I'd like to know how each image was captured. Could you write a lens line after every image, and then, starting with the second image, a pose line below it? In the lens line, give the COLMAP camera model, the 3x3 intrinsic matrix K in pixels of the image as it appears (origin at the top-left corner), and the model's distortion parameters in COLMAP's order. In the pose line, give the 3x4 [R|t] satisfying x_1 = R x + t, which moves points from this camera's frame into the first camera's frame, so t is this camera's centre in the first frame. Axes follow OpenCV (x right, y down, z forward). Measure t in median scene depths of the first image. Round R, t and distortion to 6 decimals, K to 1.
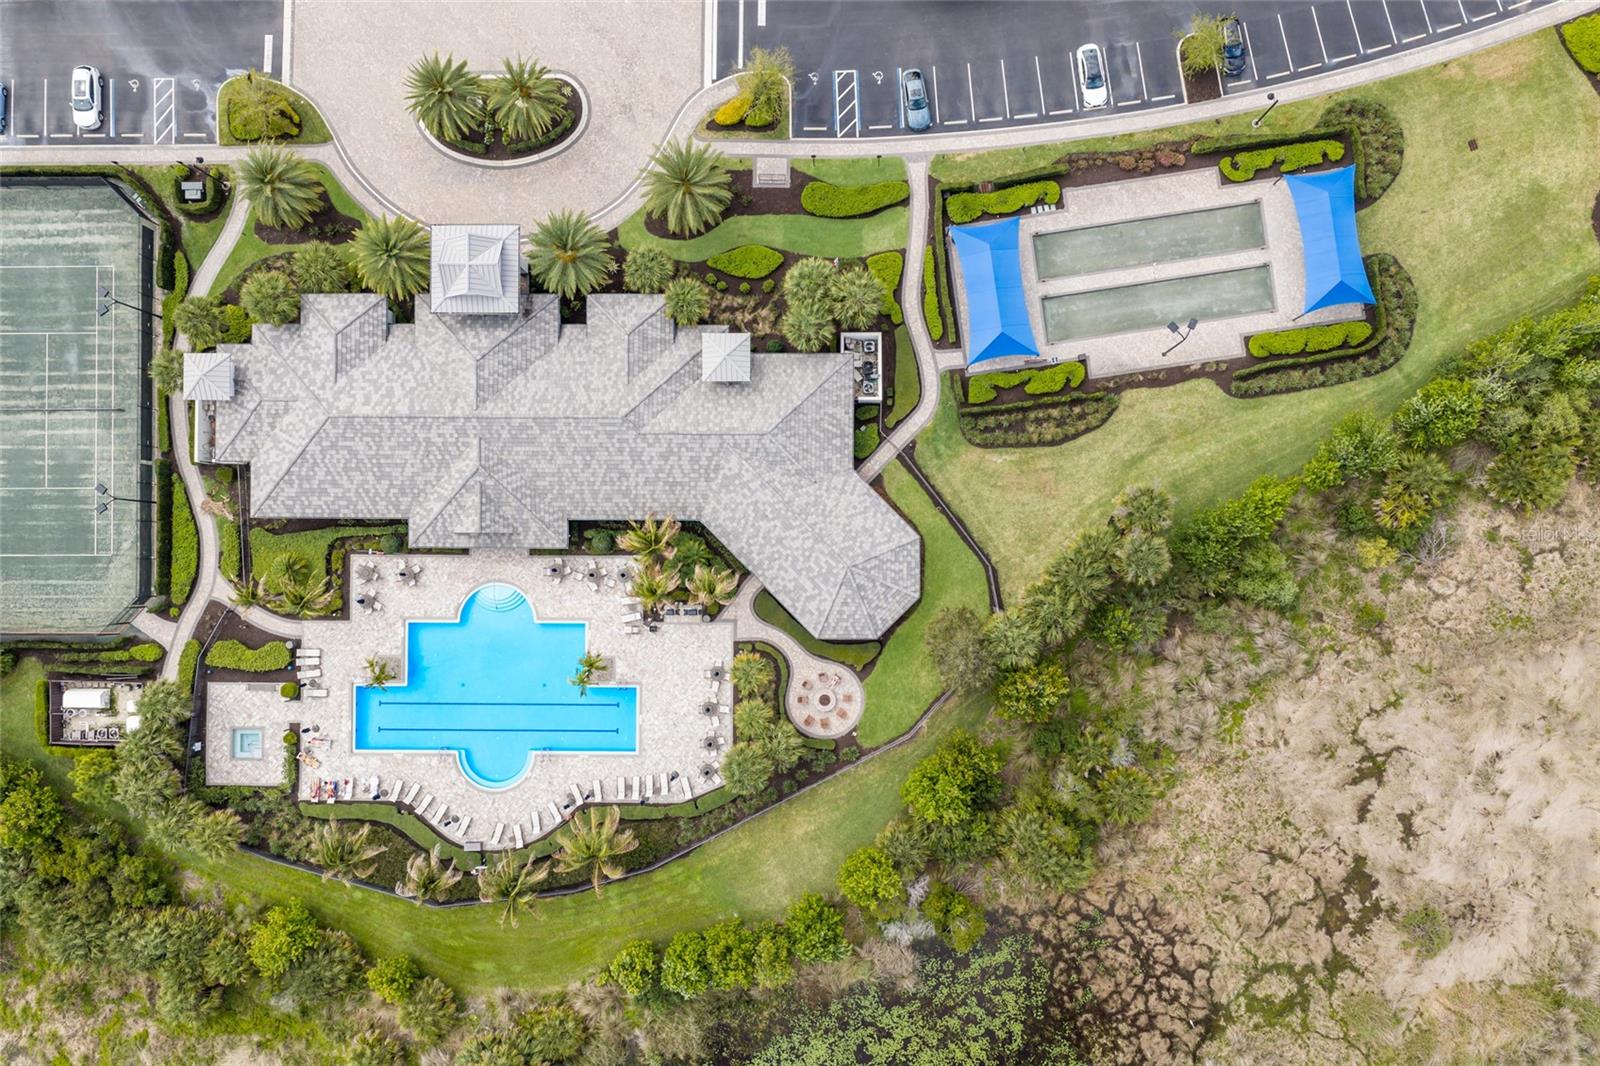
lens RADIAL K [[1320.9, 0, 793.5], [0, 1320.9, 533.3], [0, 0, 1]] dist [0.033831, -0.032736]
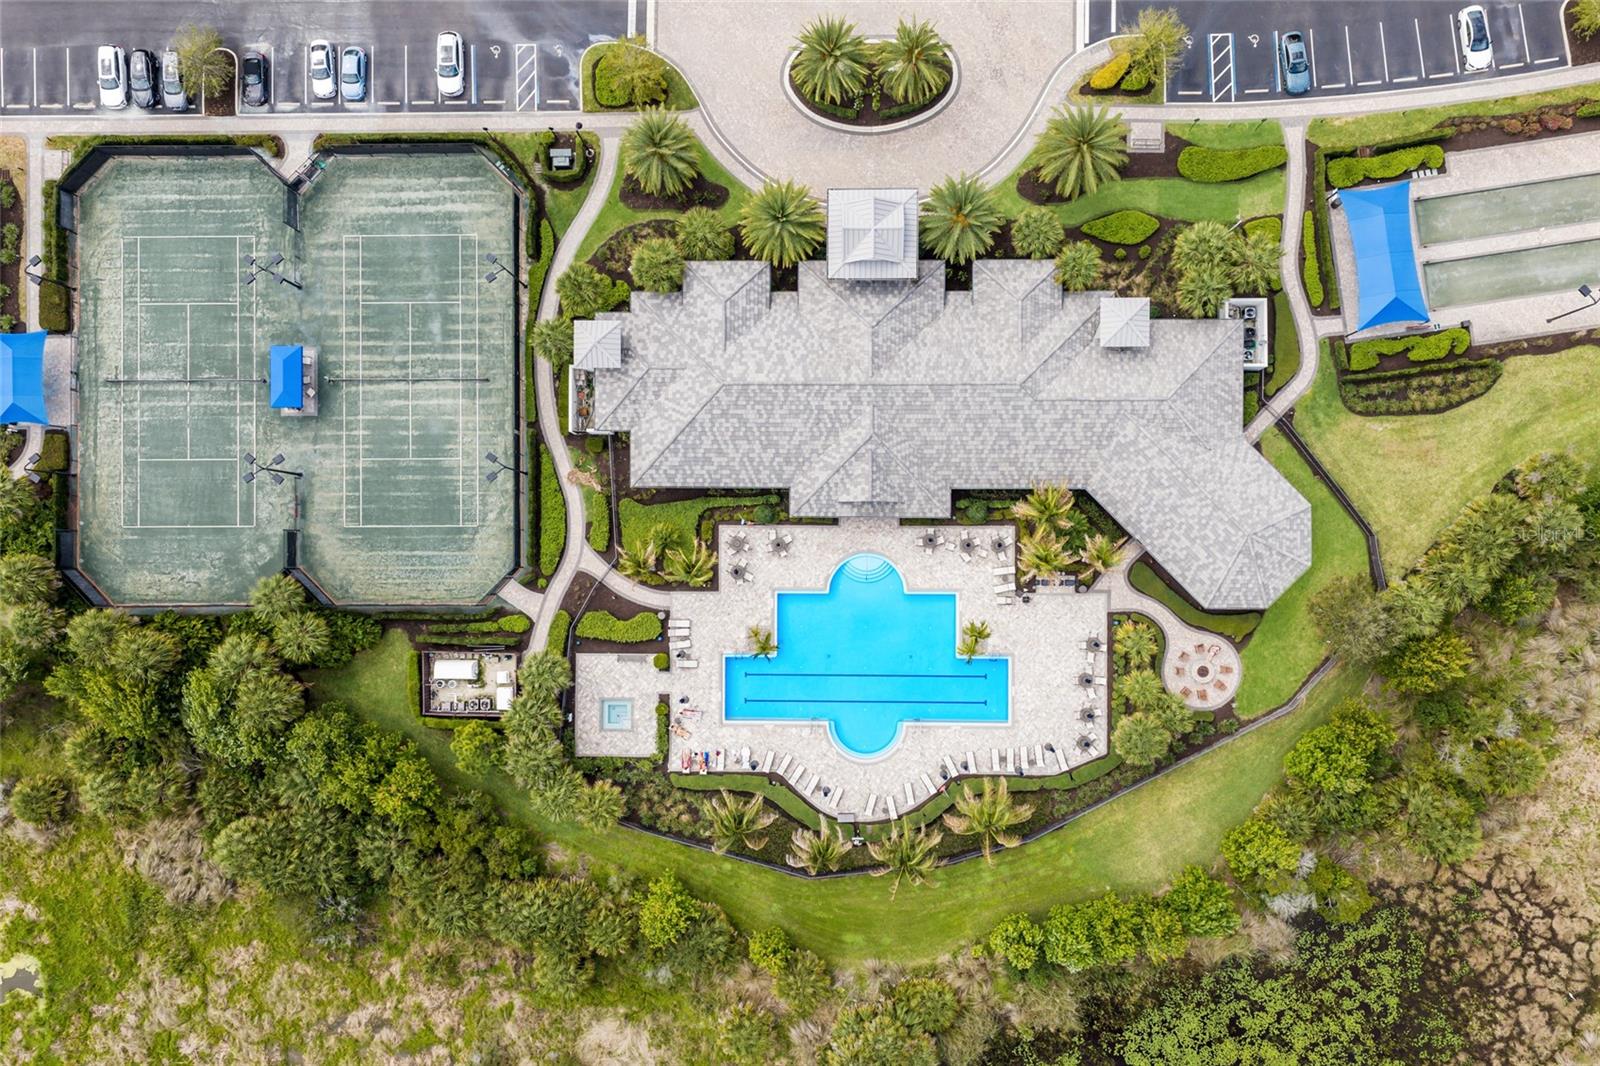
lens RADIAL K [[1320.9, 0, 797.9], [0, 1320.9, 546.1], [0, 0, 1]] dist [0.033831, -0.032736]
pose [[0.999997, -0.000633, 0.002283, -0.279594], [0.000613, 0.999961, 0.008830, 0.023354], [-0.002288, -0.008829, 0.999958, 0.008914]]
